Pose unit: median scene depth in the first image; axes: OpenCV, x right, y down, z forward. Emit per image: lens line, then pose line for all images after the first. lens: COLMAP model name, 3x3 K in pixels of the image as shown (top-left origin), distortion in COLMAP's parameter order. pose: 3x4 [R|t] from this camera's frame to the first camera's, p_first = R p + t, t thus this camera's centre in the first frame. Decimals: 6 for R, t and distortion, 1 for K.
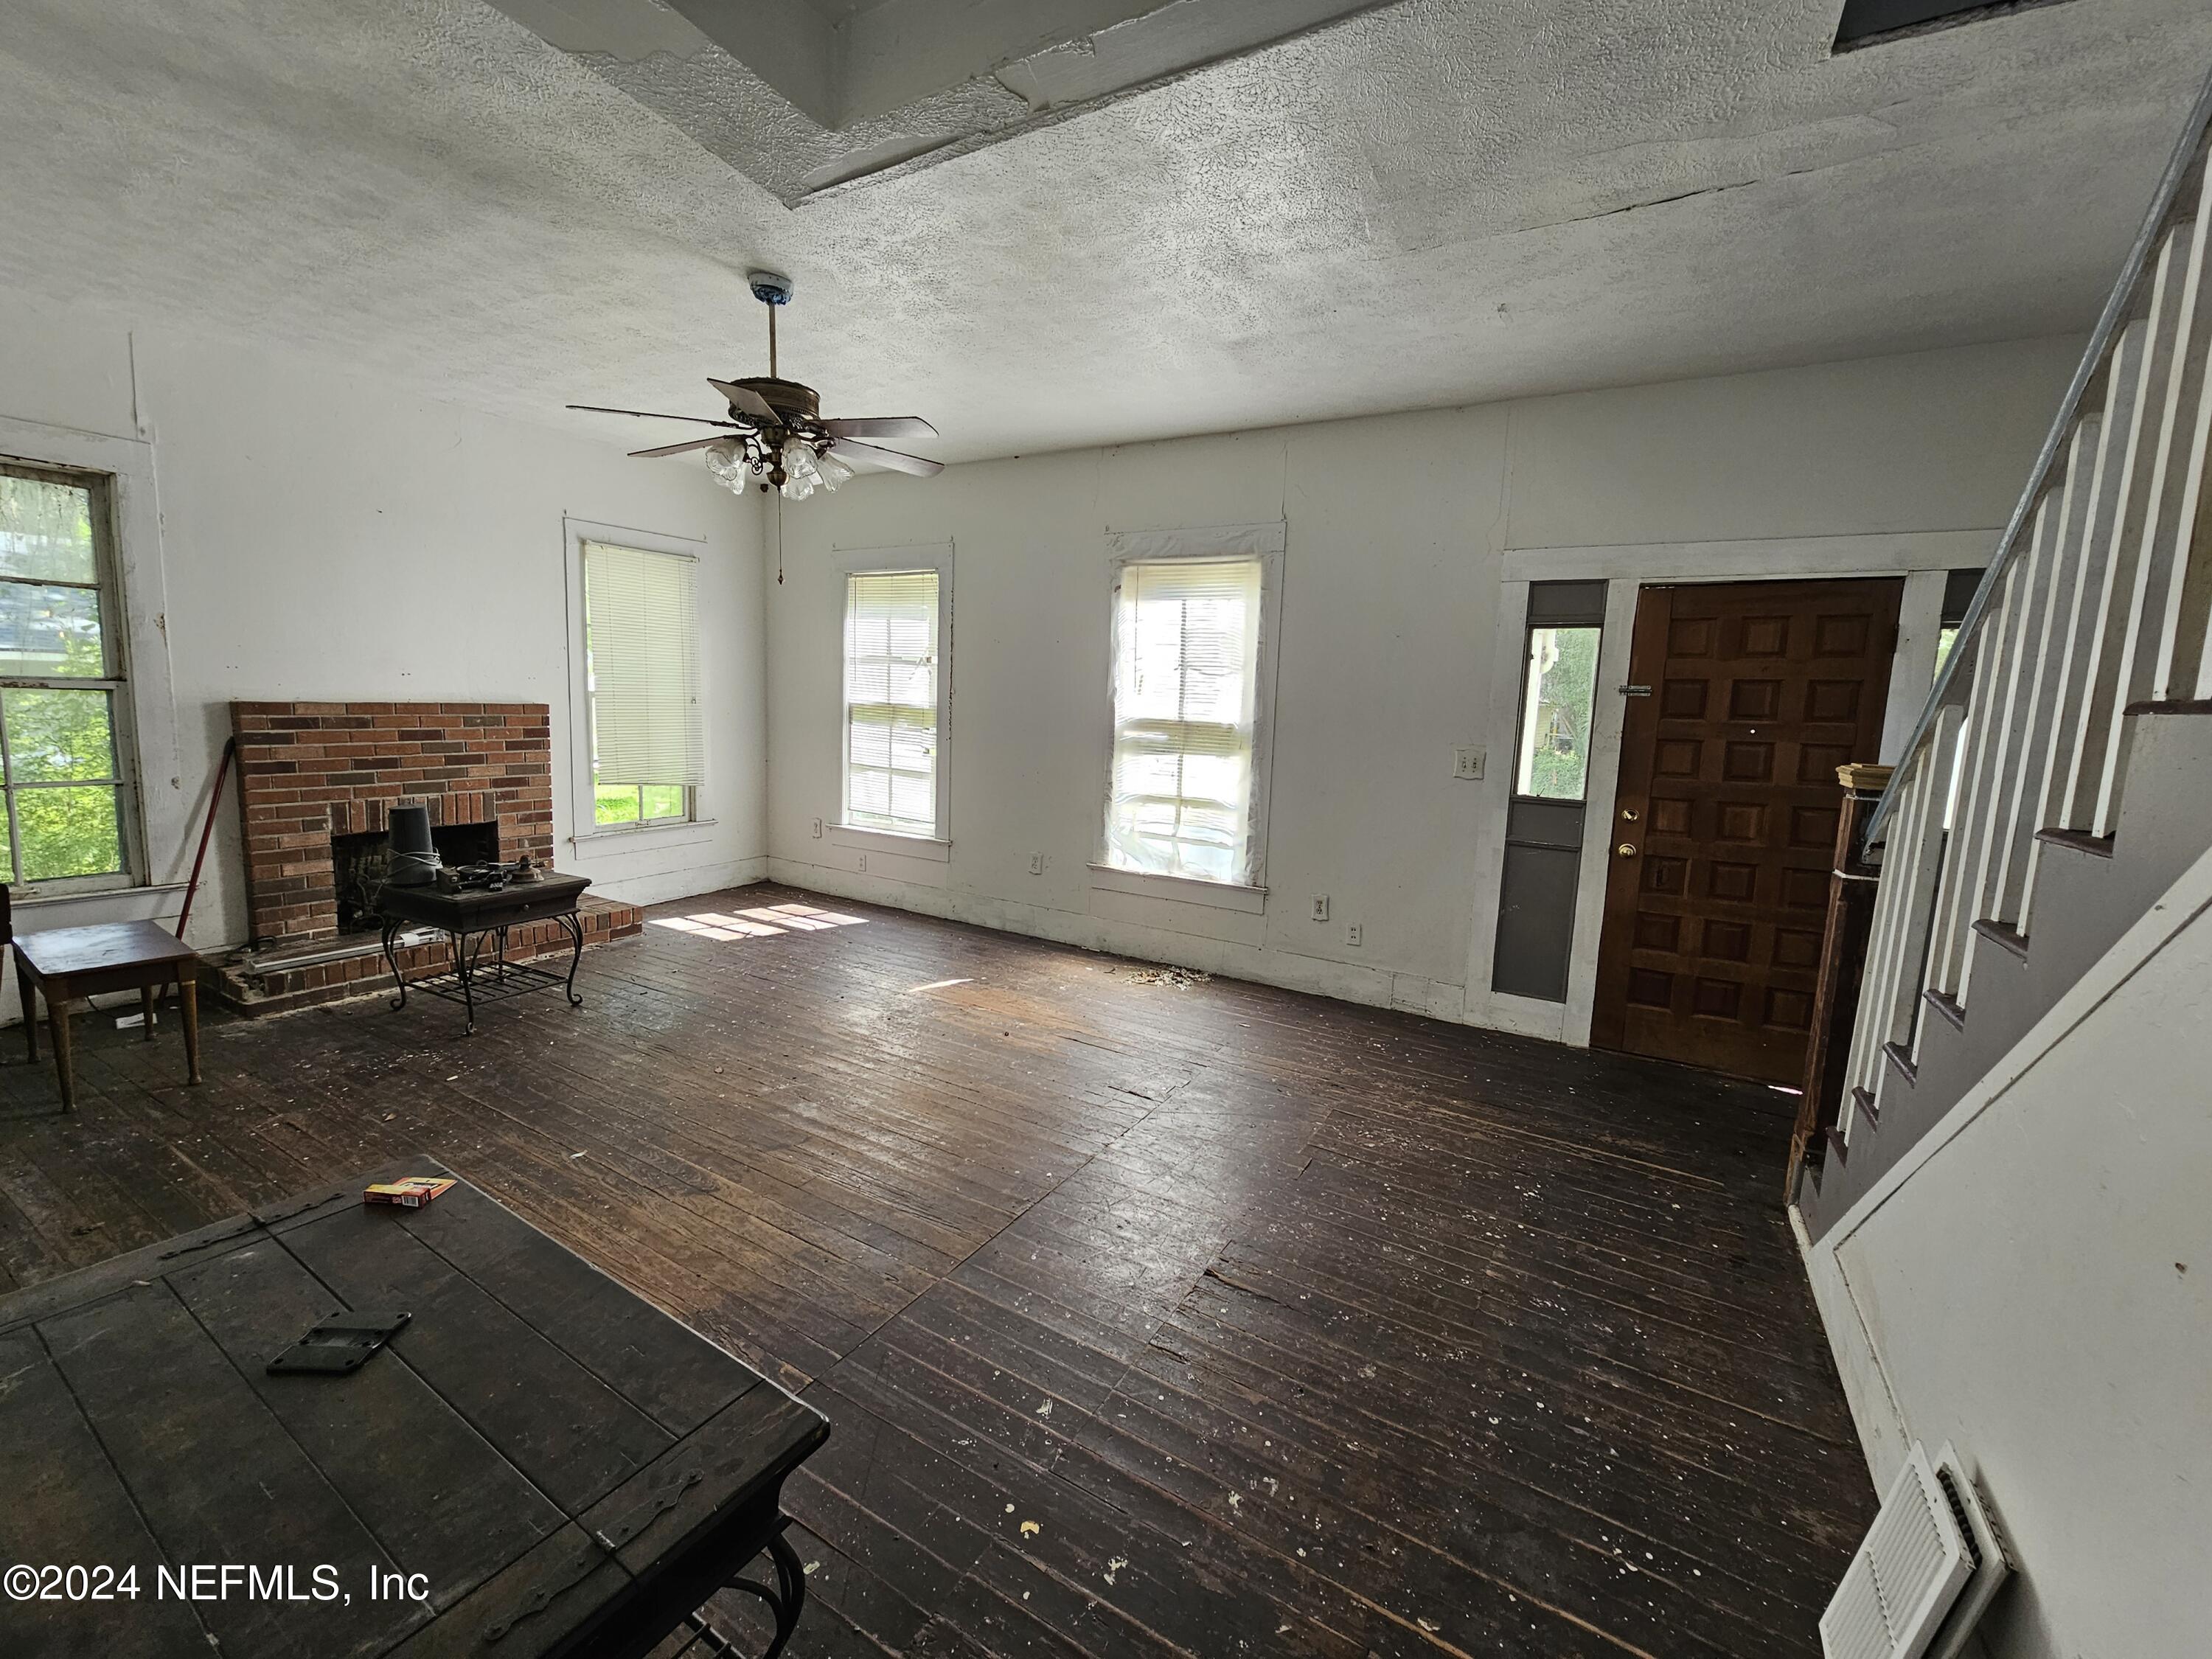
lens RADIAL K [[906.4, 0, 1092.3], [0, 906.4, 820.4], [0, 0, 1]] dist [-0.001108, -0.000227]
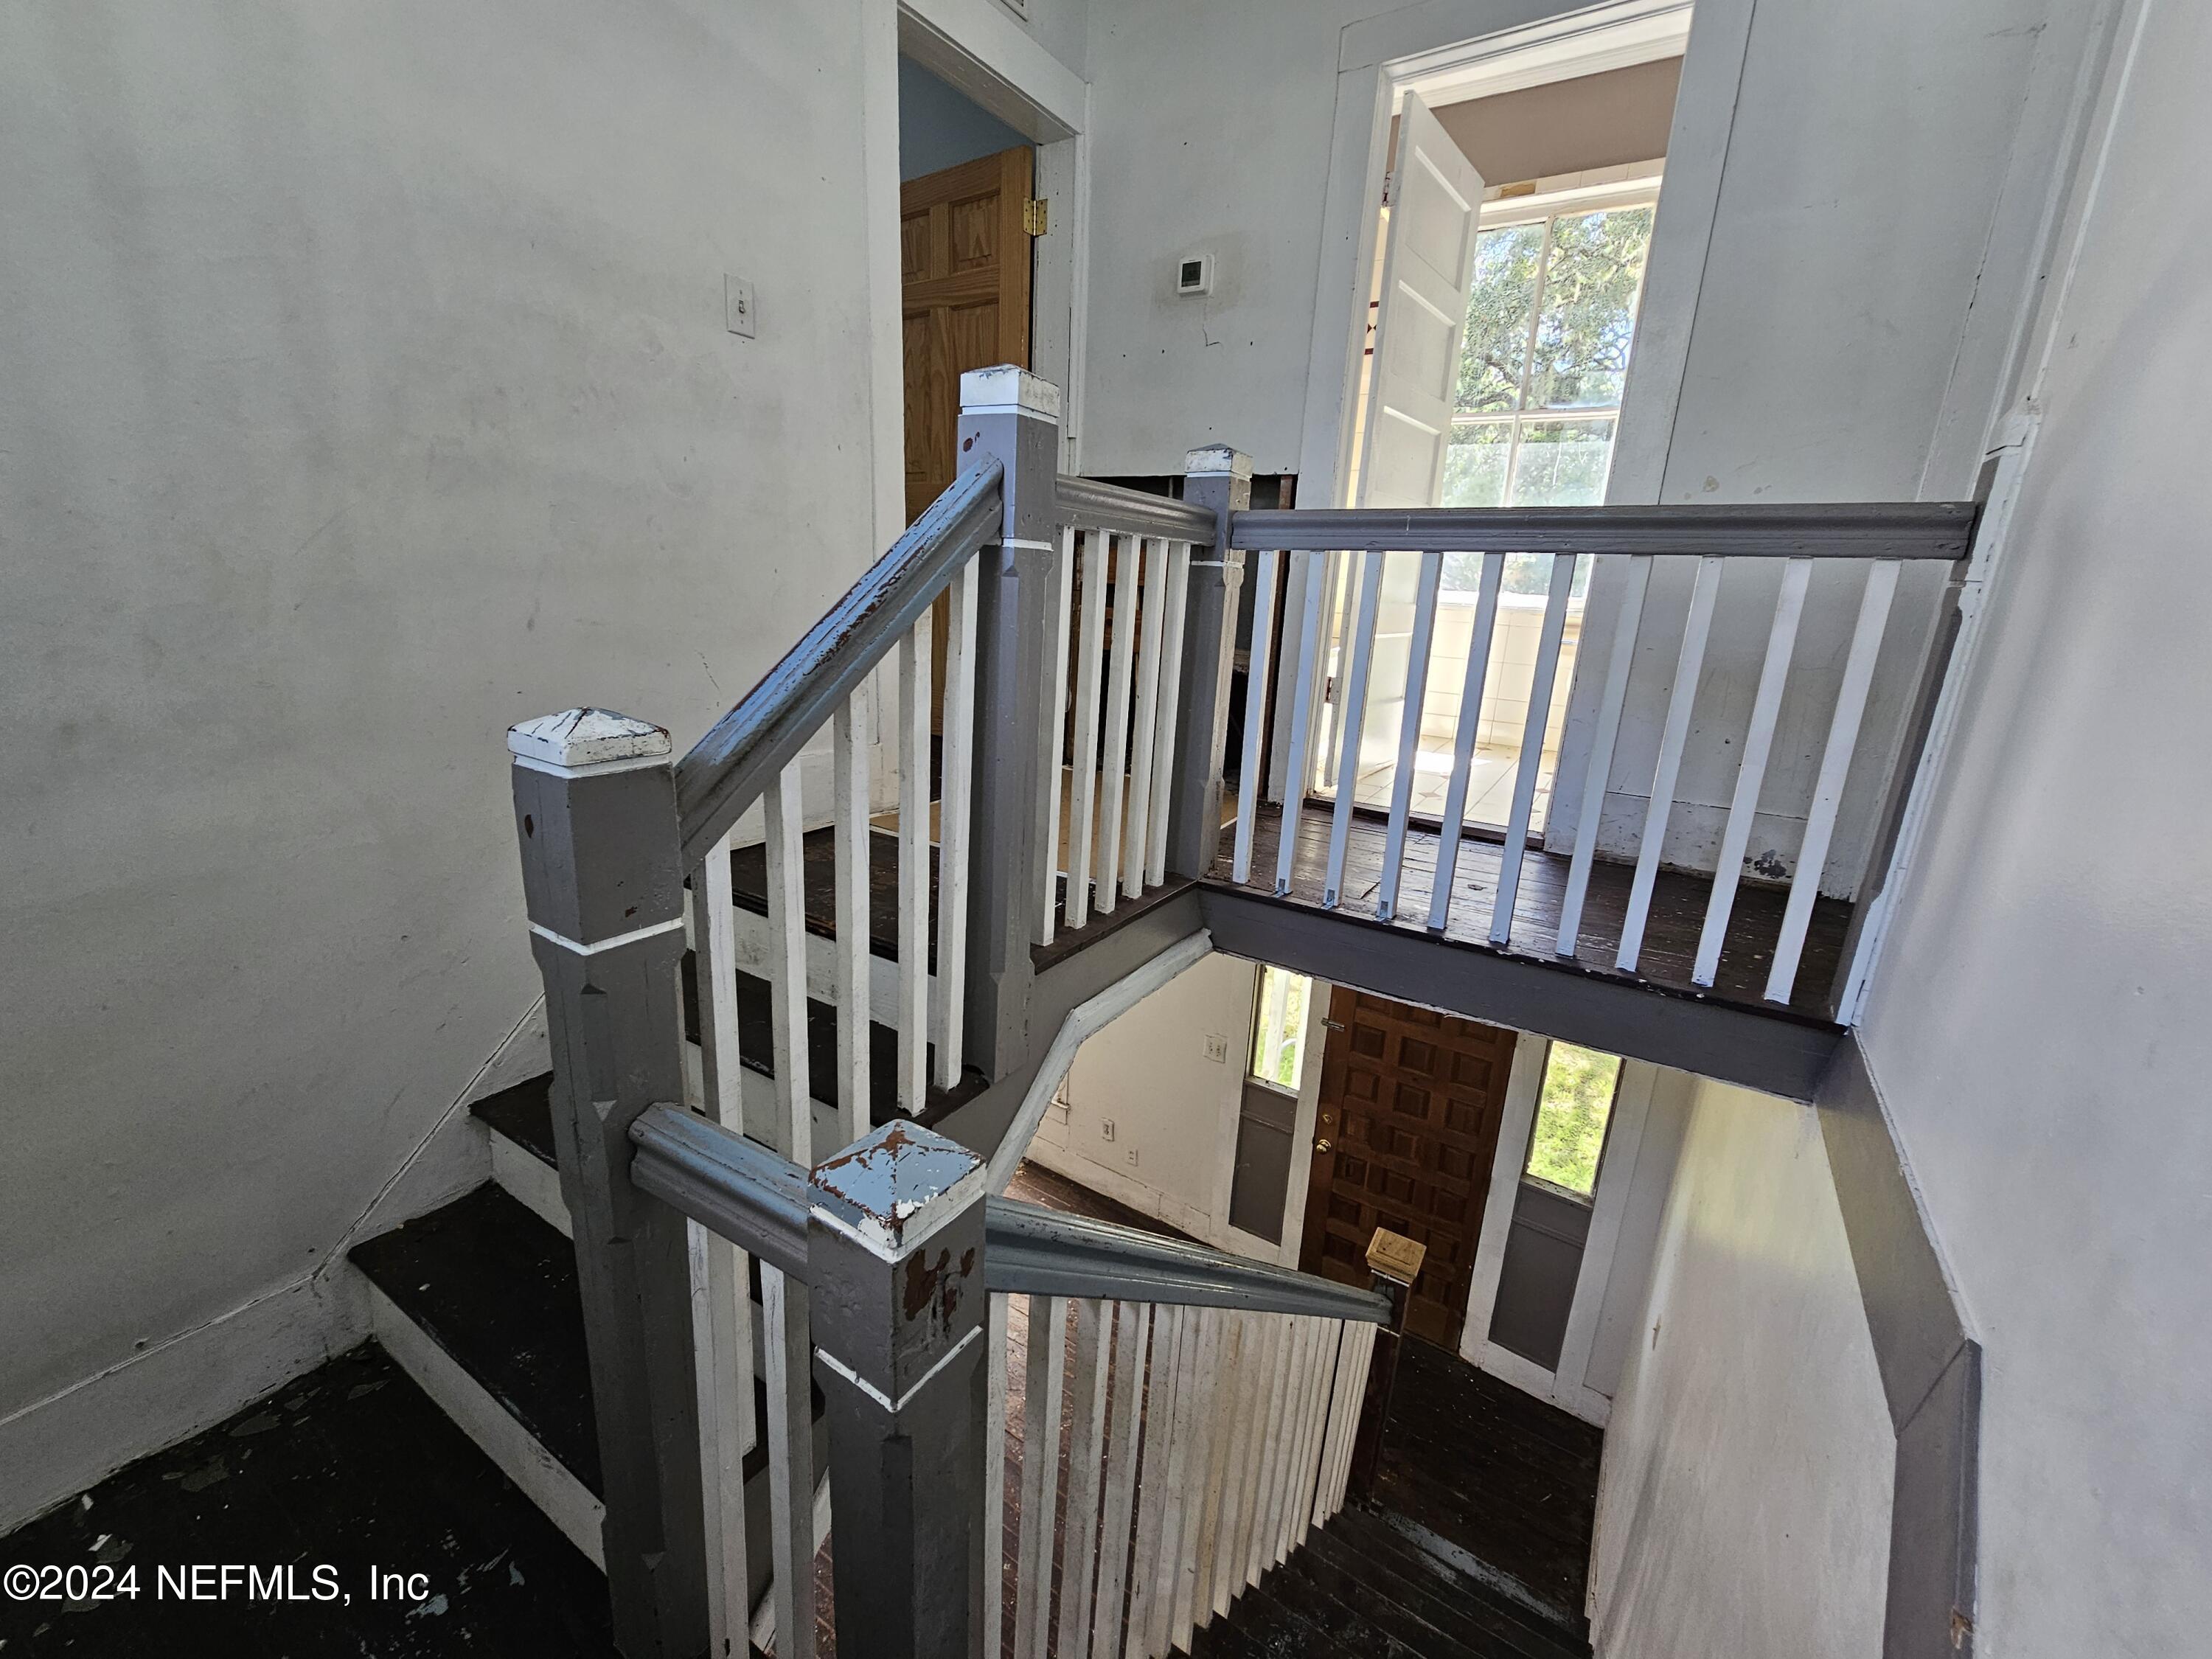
lens RADIAL K [[906.4, 0, 1095.7], [0, 906.4, 825.1], [0, 0, 1]] dist [-0.001108, -0.000227]
pose [[0.999570, 0.017804, -0.023301, 0.262332], [-0.014324, 0.989785, 0.141845, -0.477292], [0.025588, -0.141451, 0.989615, -0.122932]]
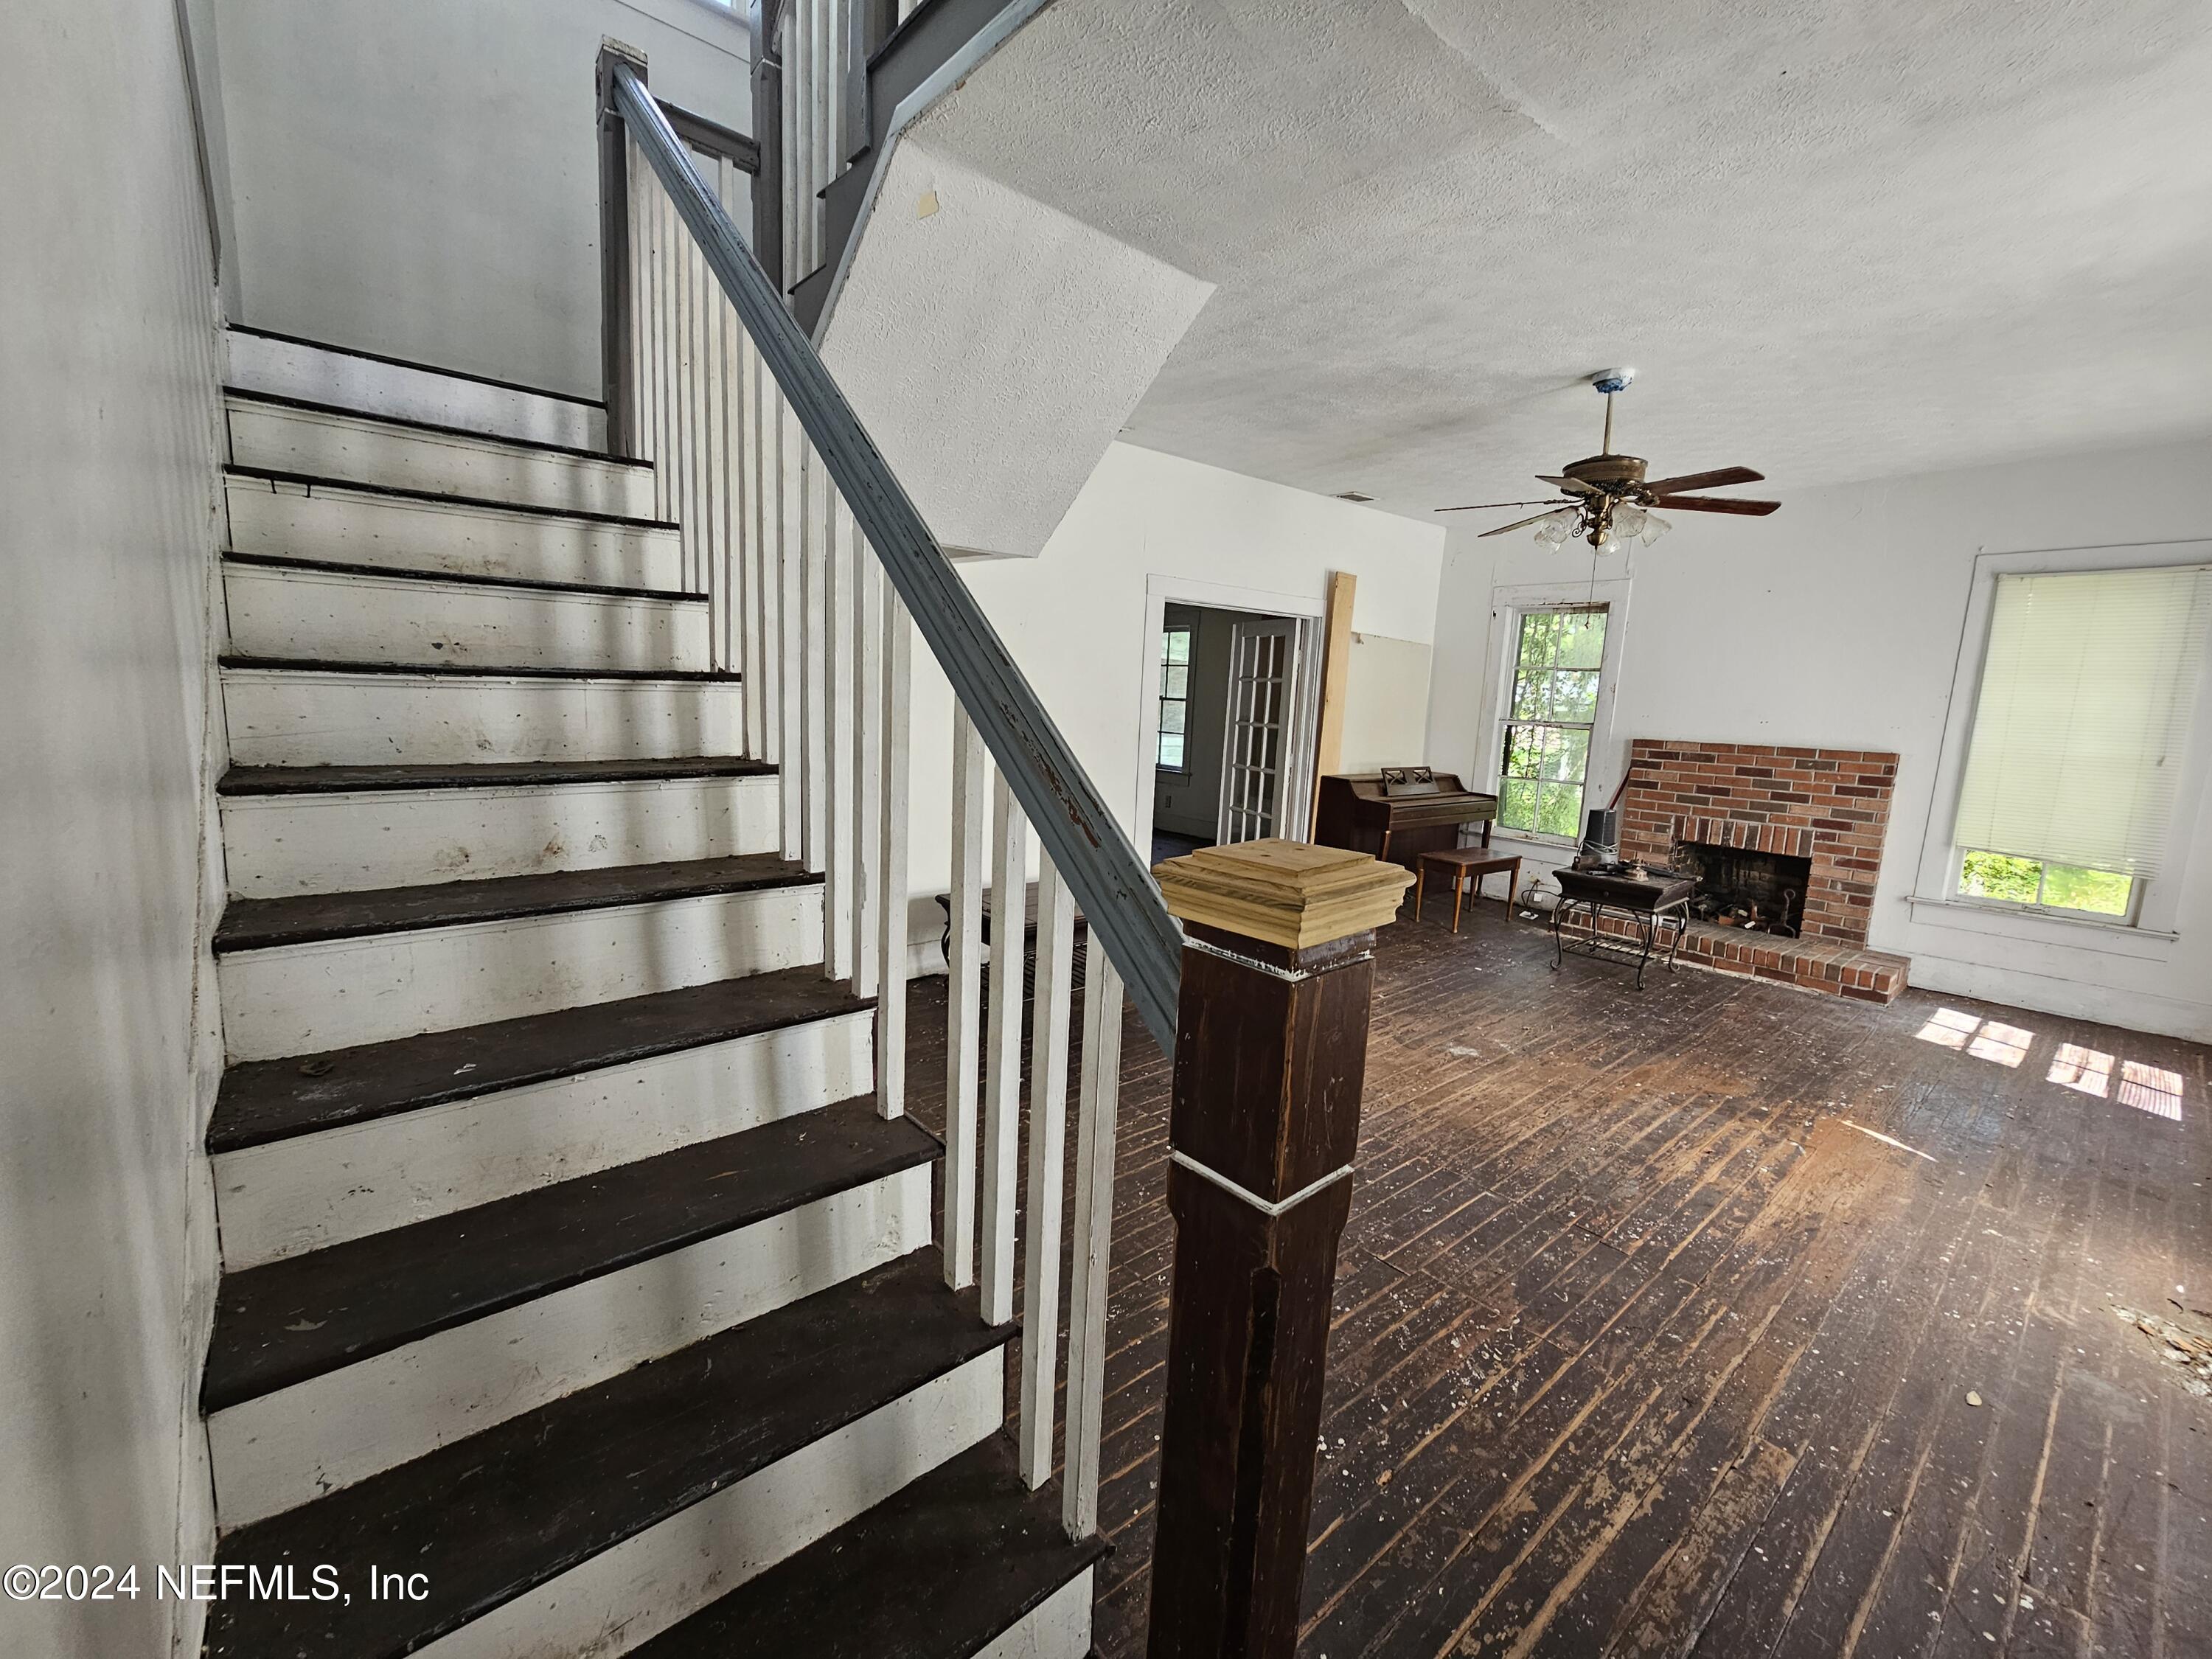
lens RADIAL K [[906.4, 0, 1106.8], [0, 906.4, 822.0], [0, 0, 1]] dist [-0.001108, -0.000227]
pose [[-0.322340, 0.089958, -0.942340, 0.691935], [-0.176517, 0.972302, 0.153198, -0.064355], [0.930021, 0.215721, -0.297533, 0.590283]]
